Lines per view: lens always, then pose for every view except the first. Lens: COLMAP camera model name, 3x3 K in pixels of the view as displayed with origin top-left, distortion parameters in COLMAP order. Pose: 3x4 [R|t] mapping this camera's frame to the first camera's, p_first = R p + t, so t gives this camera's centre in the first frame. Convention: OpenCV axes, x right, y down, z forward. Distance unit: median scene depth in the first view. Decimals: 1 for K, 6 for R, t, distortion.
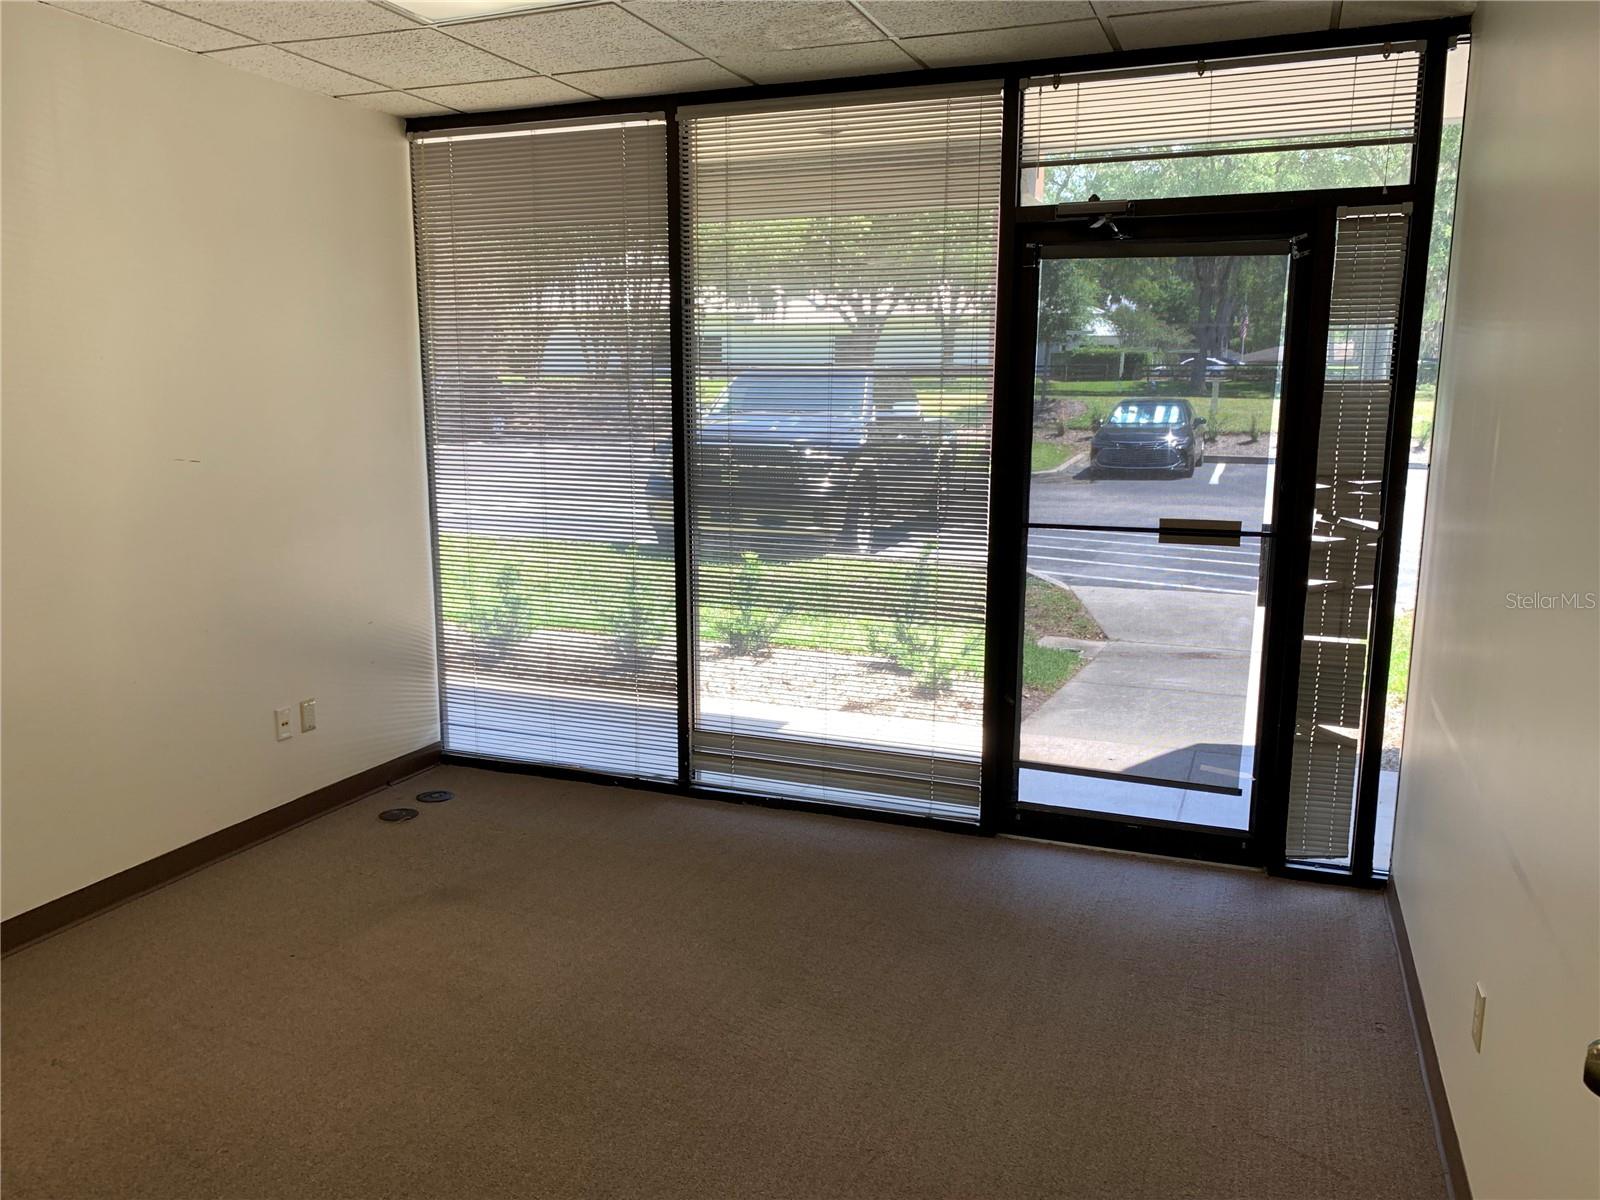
lens RADIAL K [[1206.2, 0, 792.8], [0, 1206.2, 601.0], [0, 0, 1]] dist [0.058888, 0.004747]
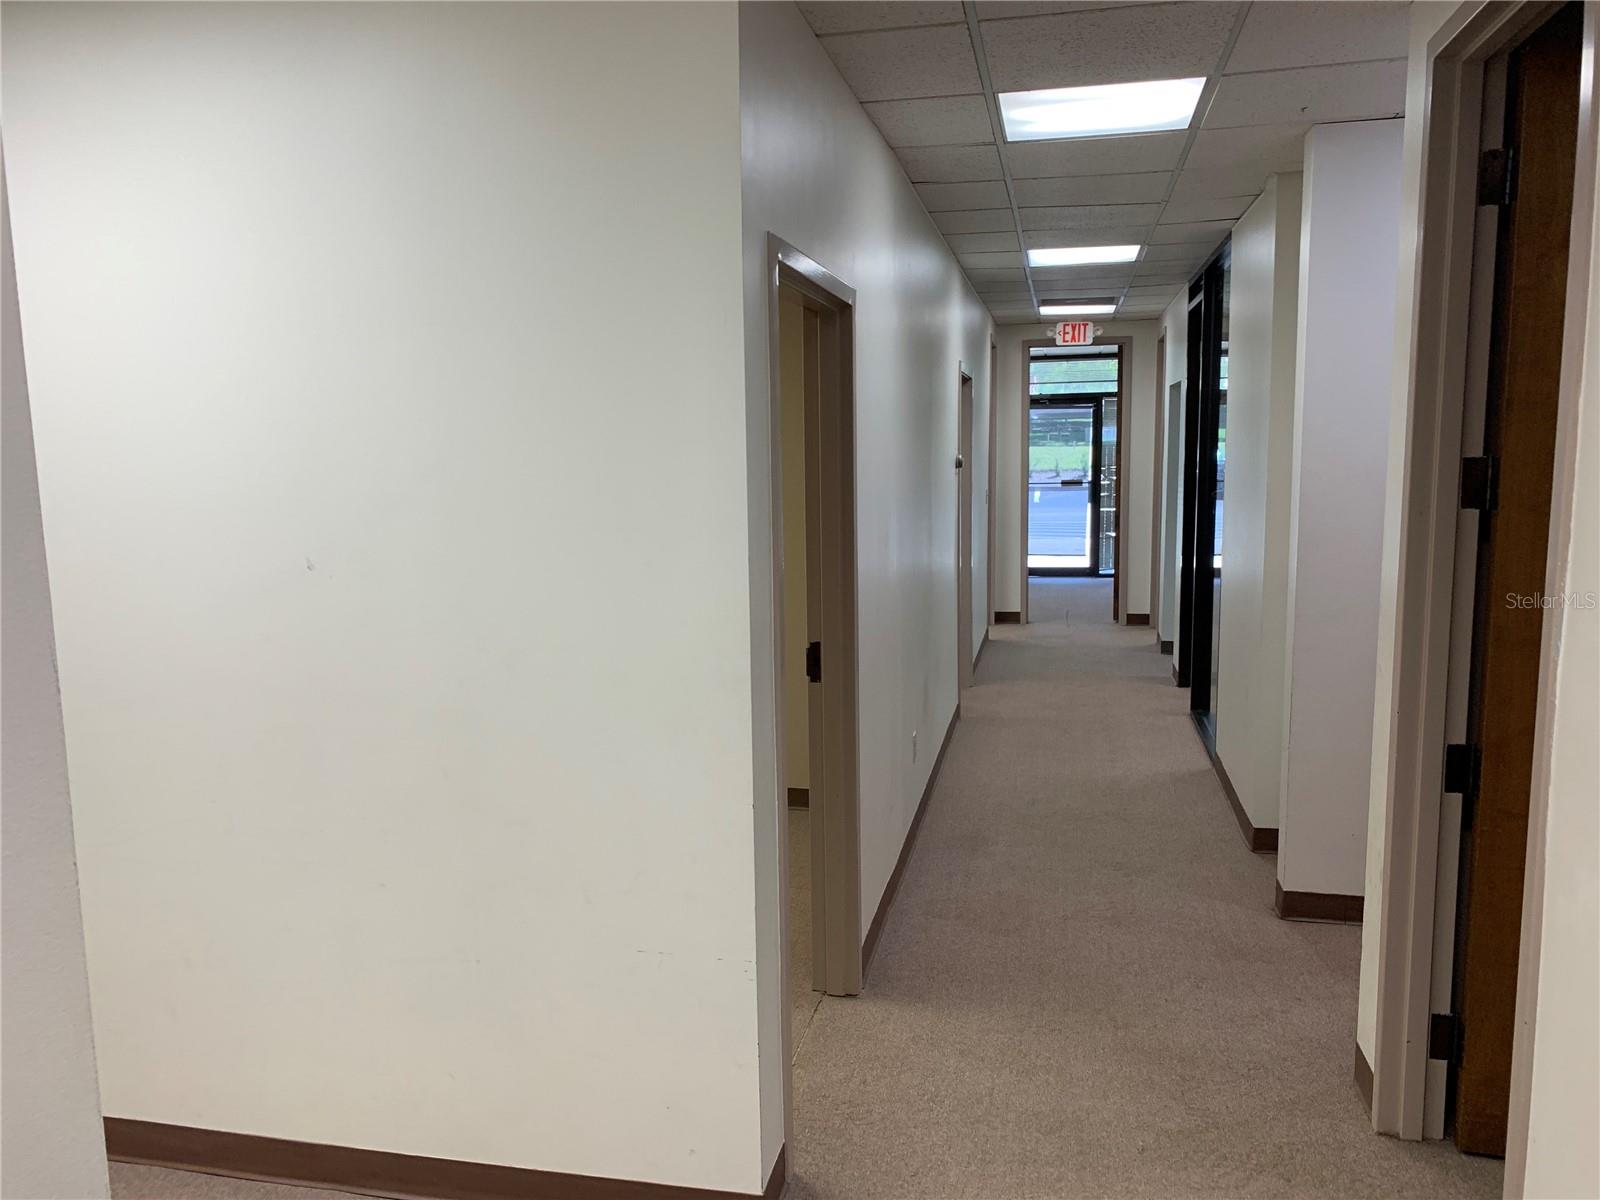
lens RADIAL K [[1206.2, 0, 804.1], [0, 1206.2, 601.2], [0, 0, 1]] dist [0.058888, 0.004747]
pose [[0.985789, -0.044142, 0.162085, -1.077172], [0.051365, 0.997853, -0.040640, 0.411975], [-0.159943, 0.048388, 0.985940, -2.466573]]
